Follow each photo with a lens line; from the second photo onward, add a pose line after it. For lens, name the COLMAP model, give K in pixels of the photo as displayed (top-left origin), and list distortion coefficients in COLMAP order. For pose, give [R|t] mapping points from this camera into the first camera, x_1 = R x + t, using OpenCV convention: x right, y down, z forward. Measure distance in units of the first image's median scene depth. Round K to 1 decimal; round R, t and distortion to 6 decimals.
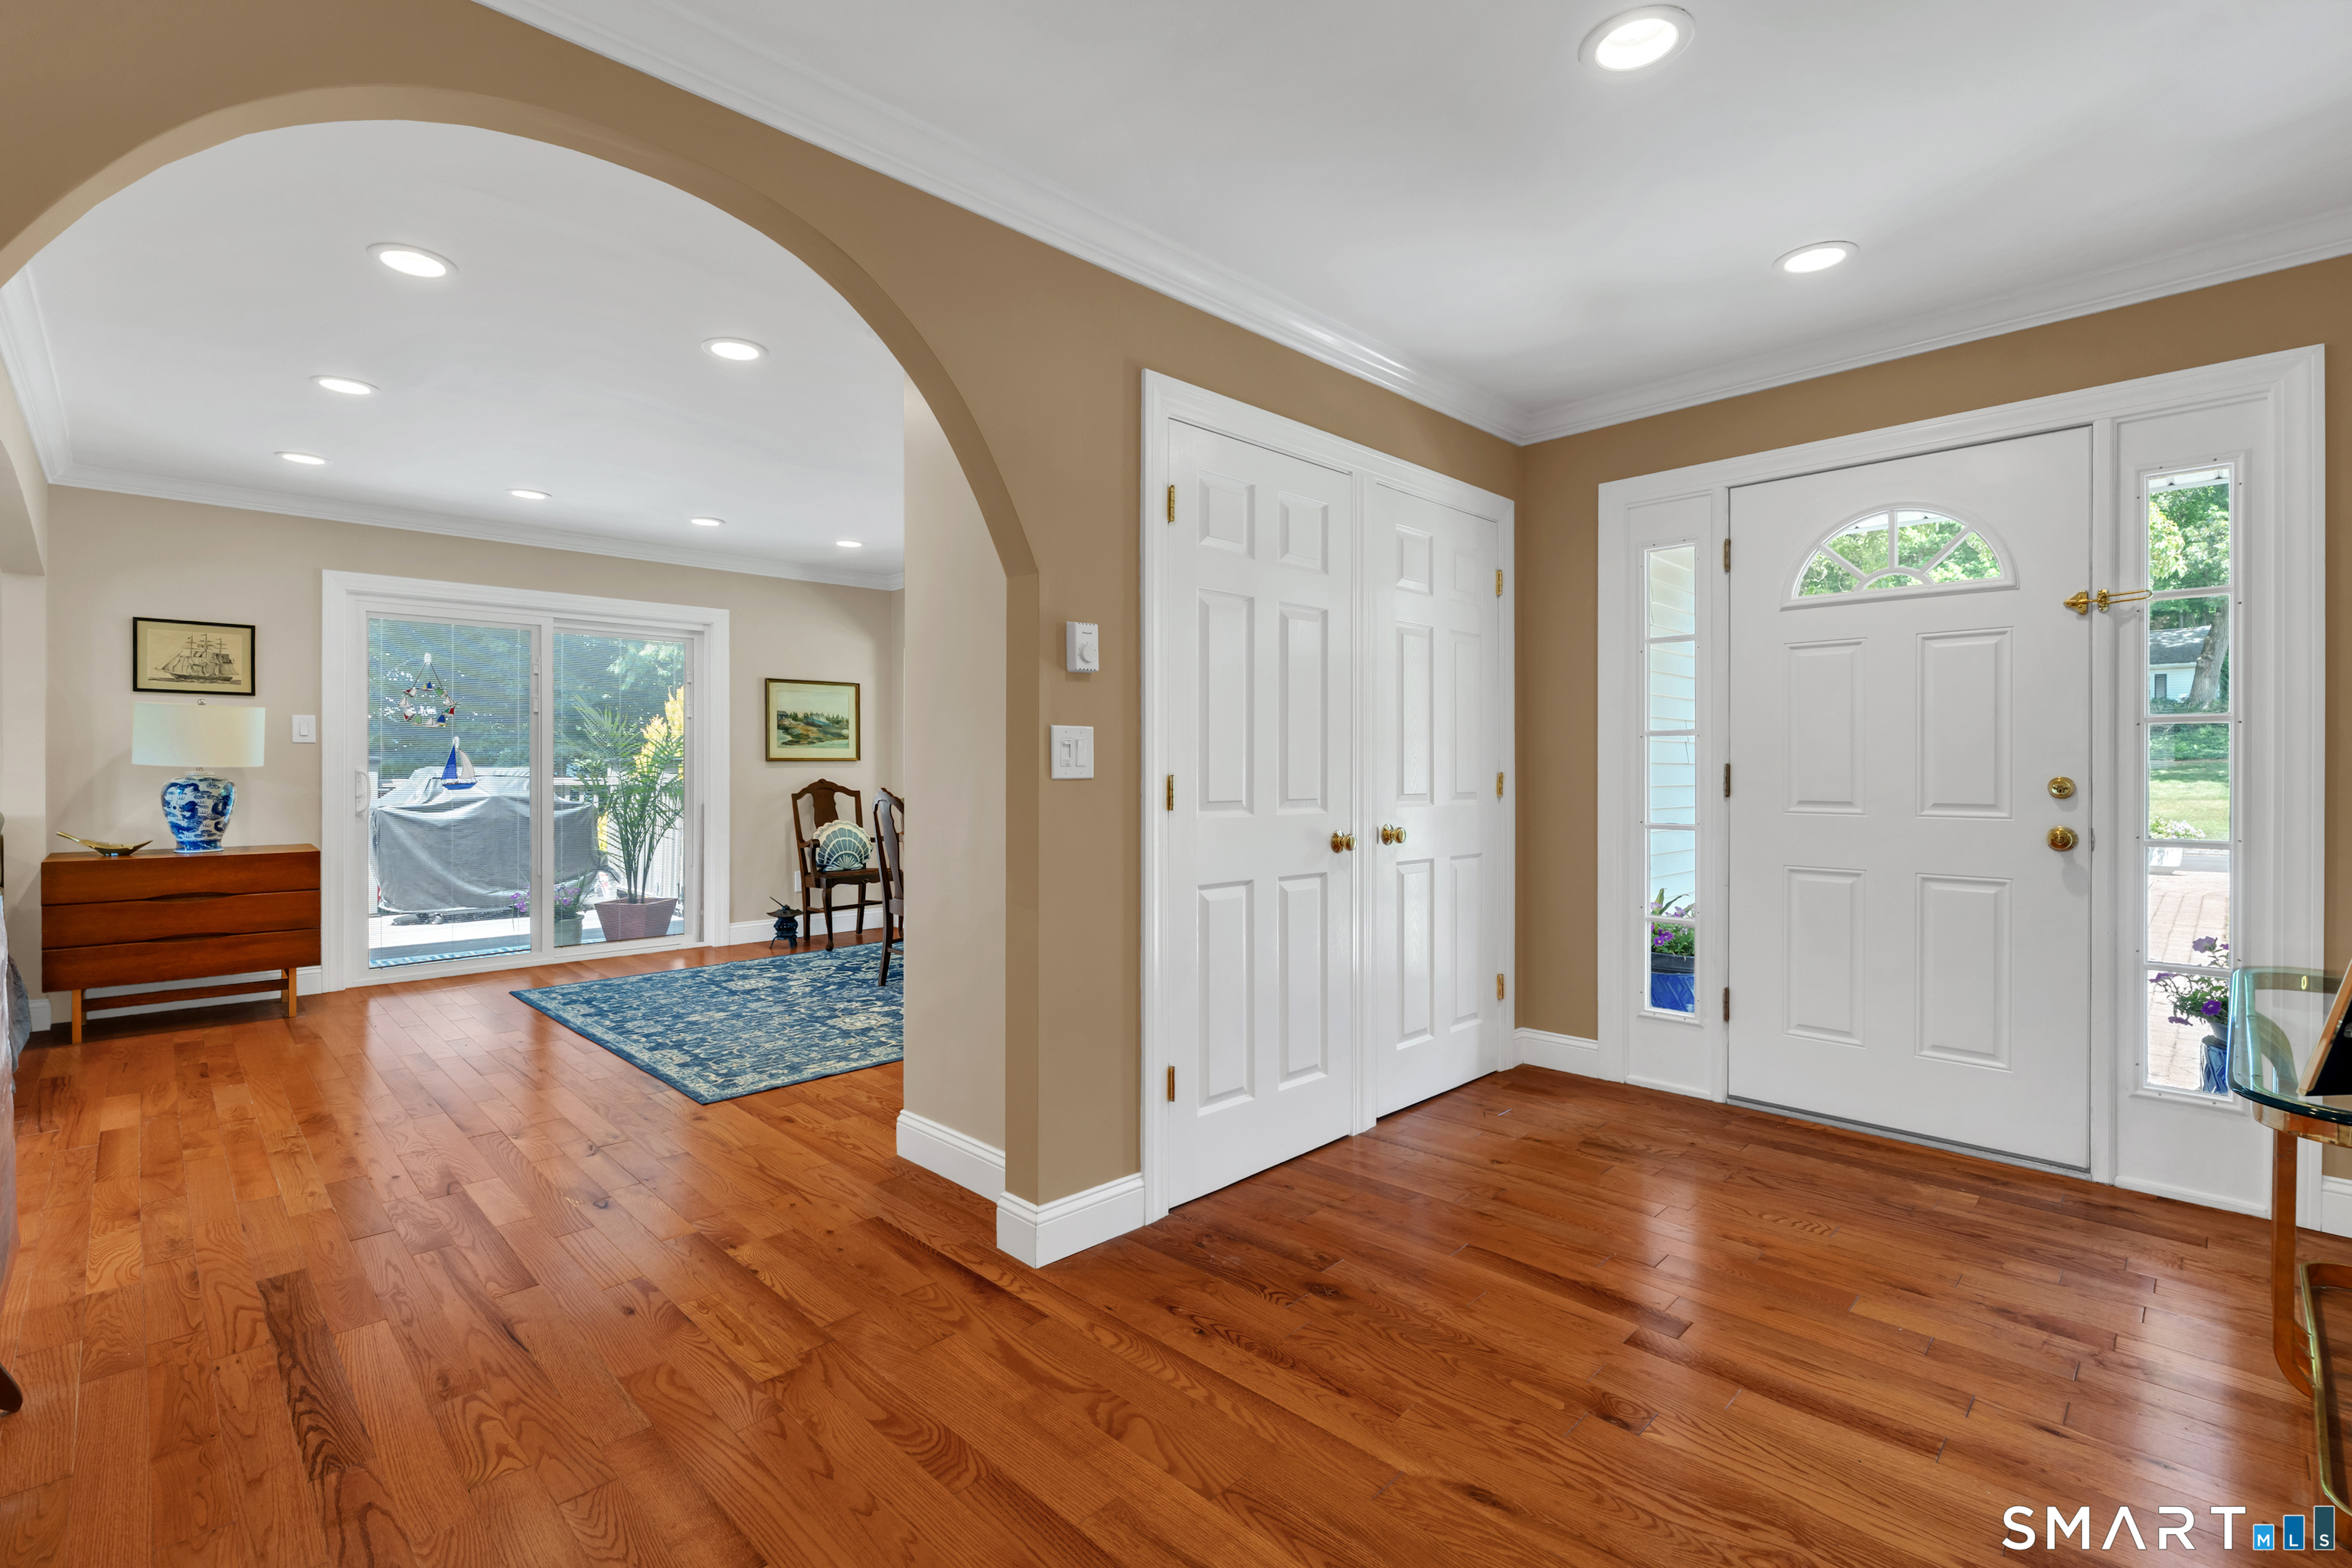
lens RADIAL K [[1038.2, 0, 1125.8], [0, 1038.2, 744.3], [0, 0, 1]] dist [-0.010283, 0.001699]
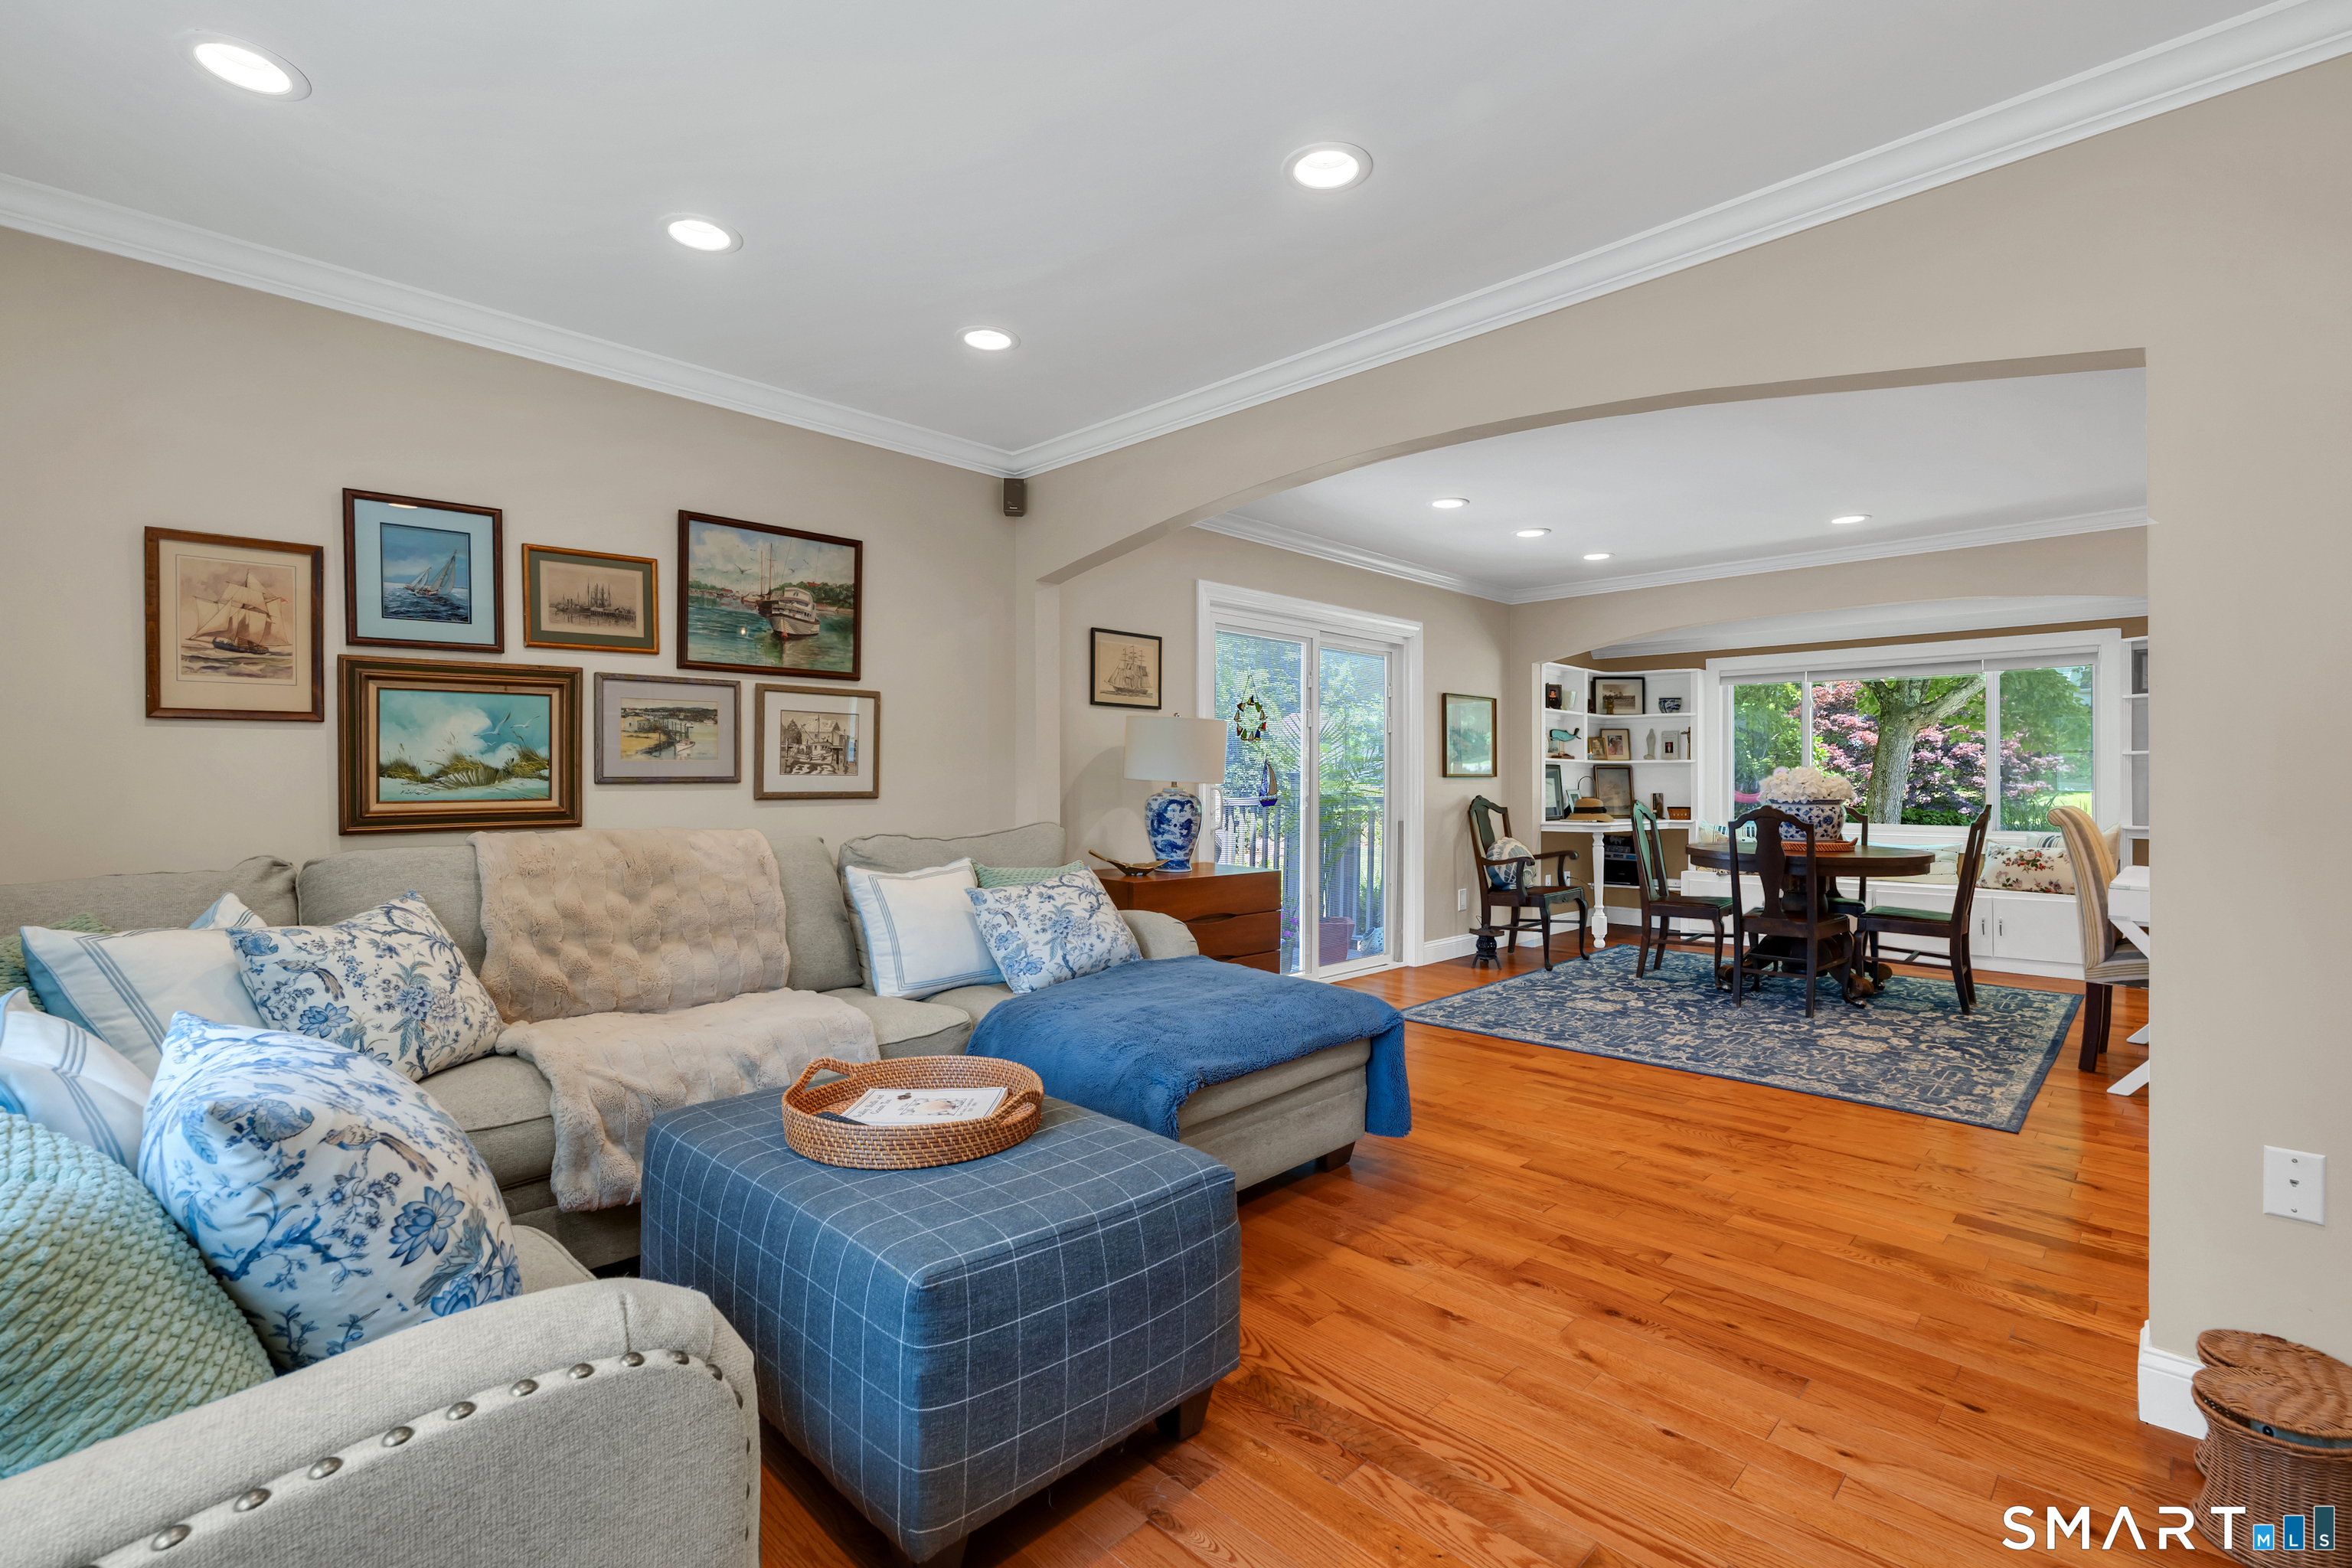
lens RADIAL K [[1038.2, 0, 1138.4], [0, 1038.2, 755.7], [0, 0, 1]] dist [-0.010283, 0.001699]
pose [[0.999814, 0.000724, 0.019293, -0.651196], [-0.000646, 0.999991, -0.004075, -0.000079], [-0.019296, 0.004062, 0.999806, 0.024245]]
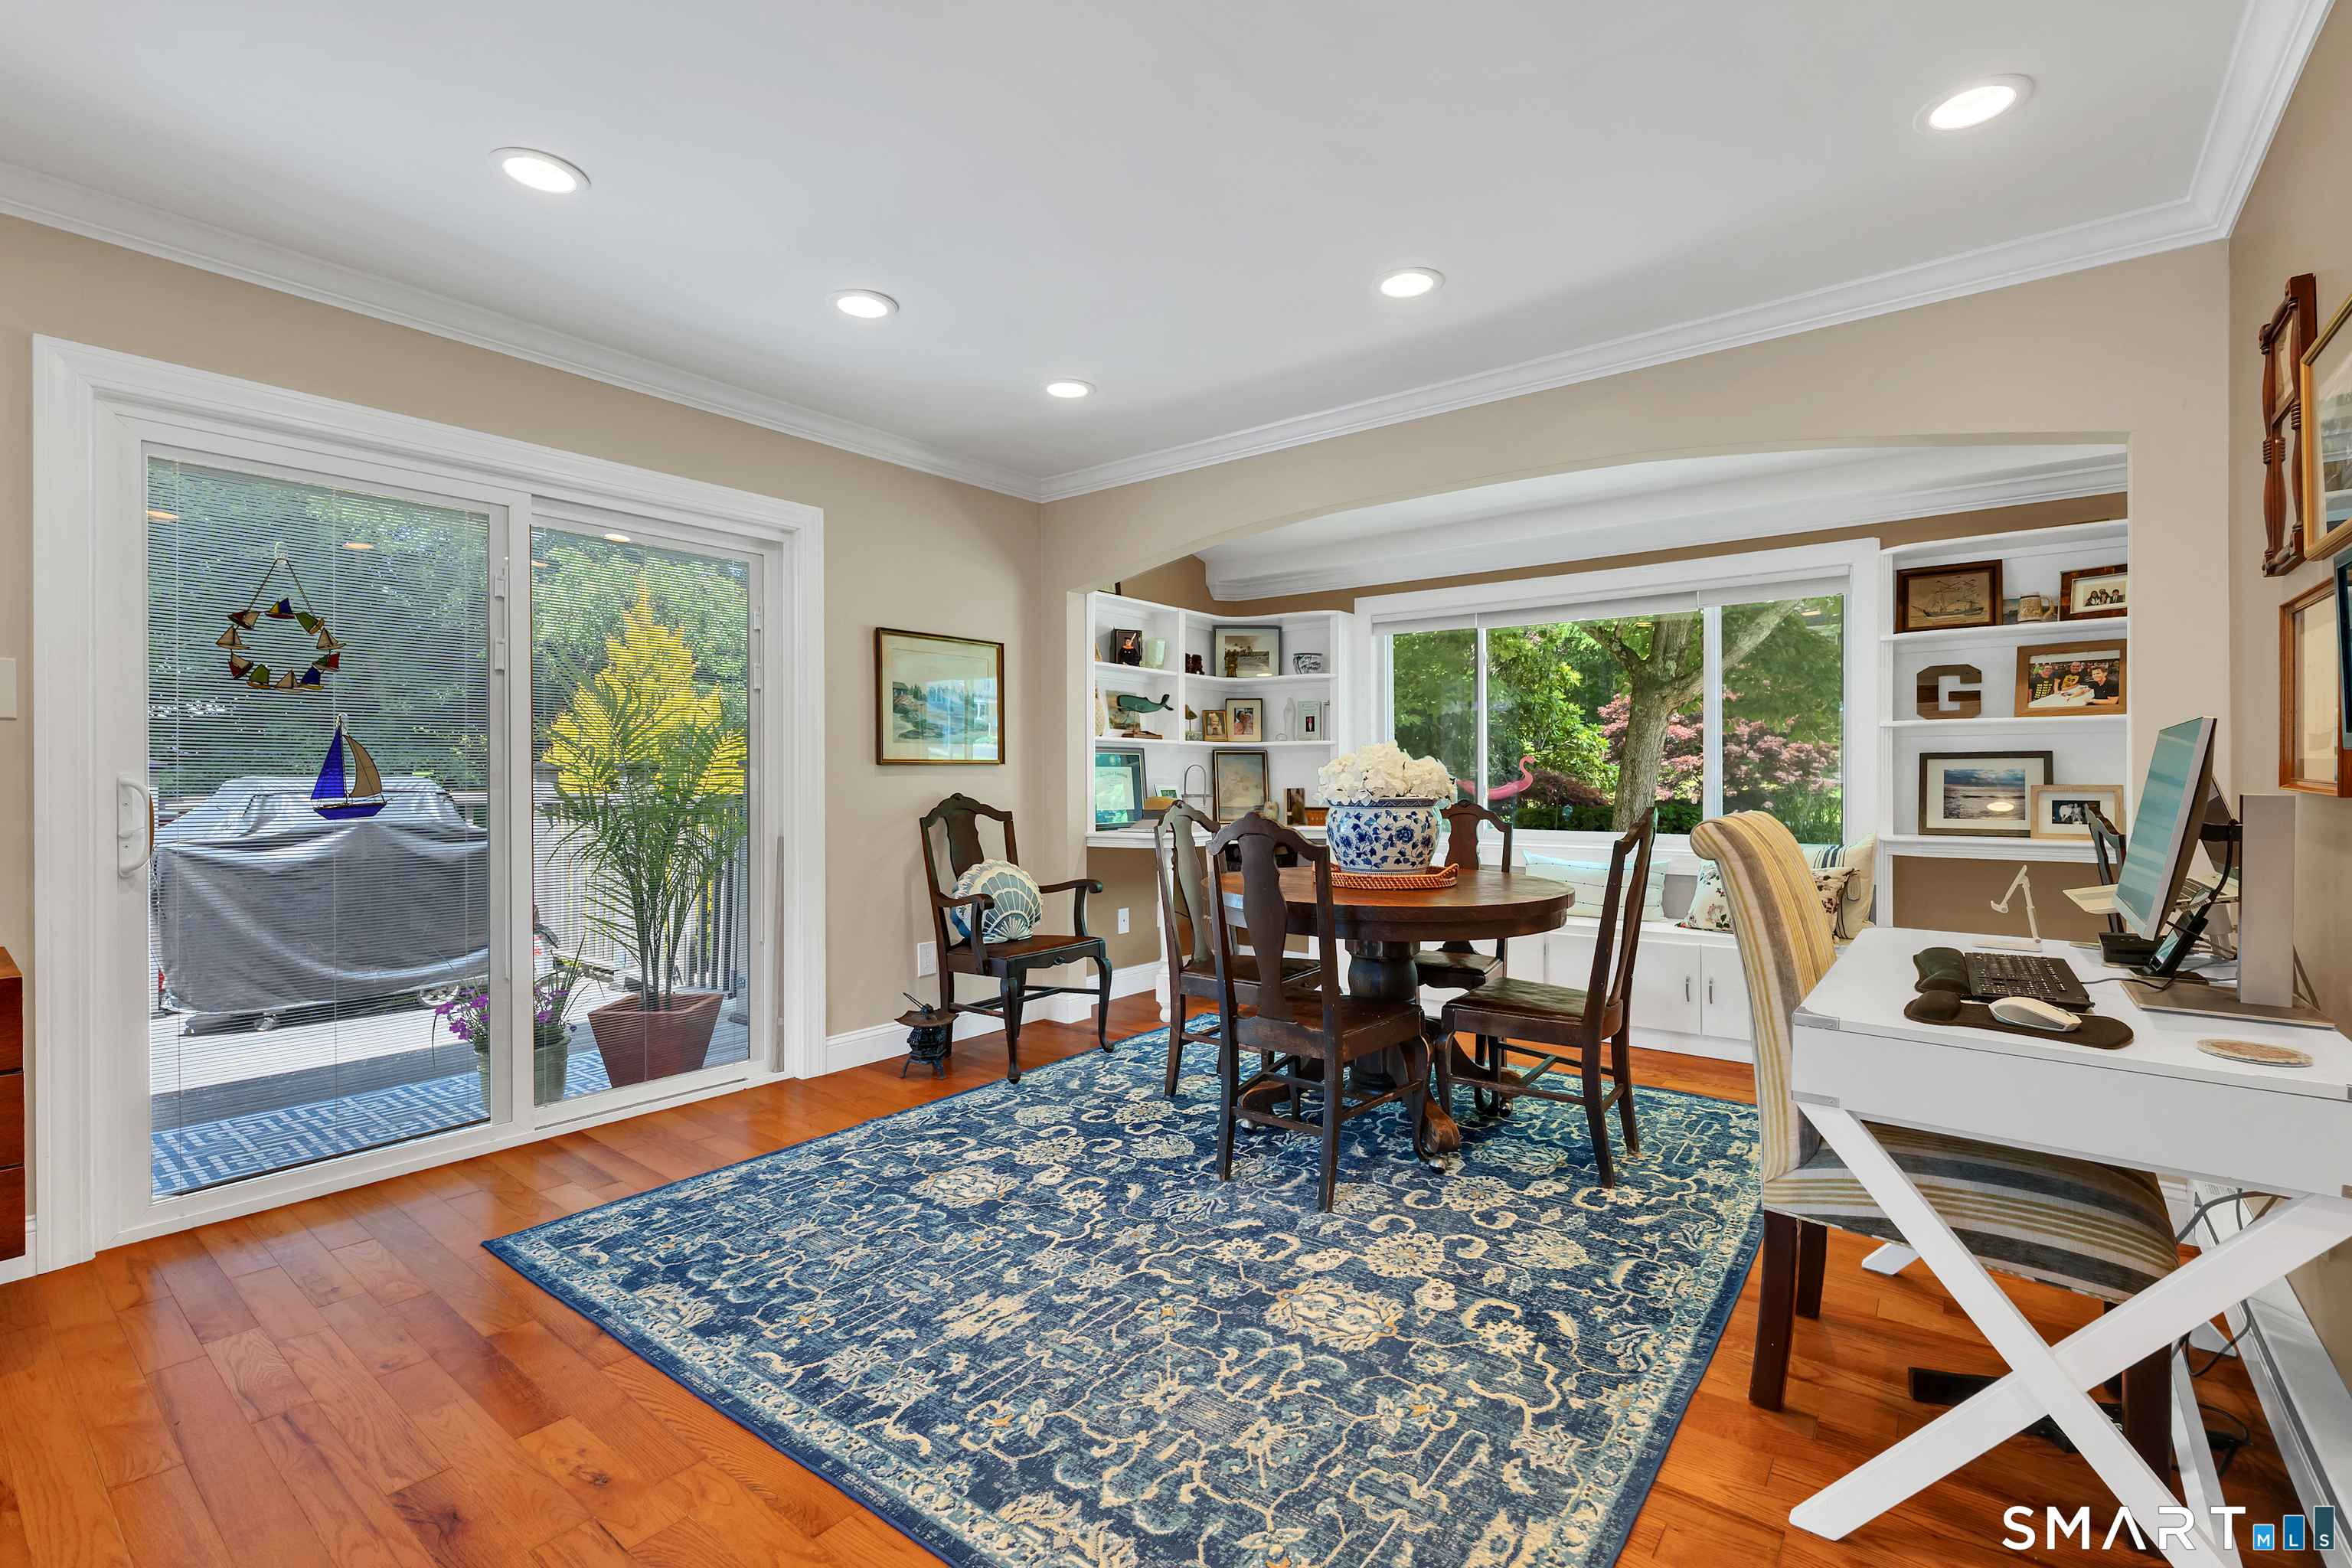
lens RADIAL K [[1038.2, 0, 1134.1], [0, 1038.2, 760.7], [0, 0, 1]] dist [-0.010283, 0.001699]
pose [[0.990719, -0.001190, 0.135922, -0.279581], [0.000614, 0.999991, 0.004273, 0.011615], [-0.135926, -0.004150, 0.990710, 0.377406]]
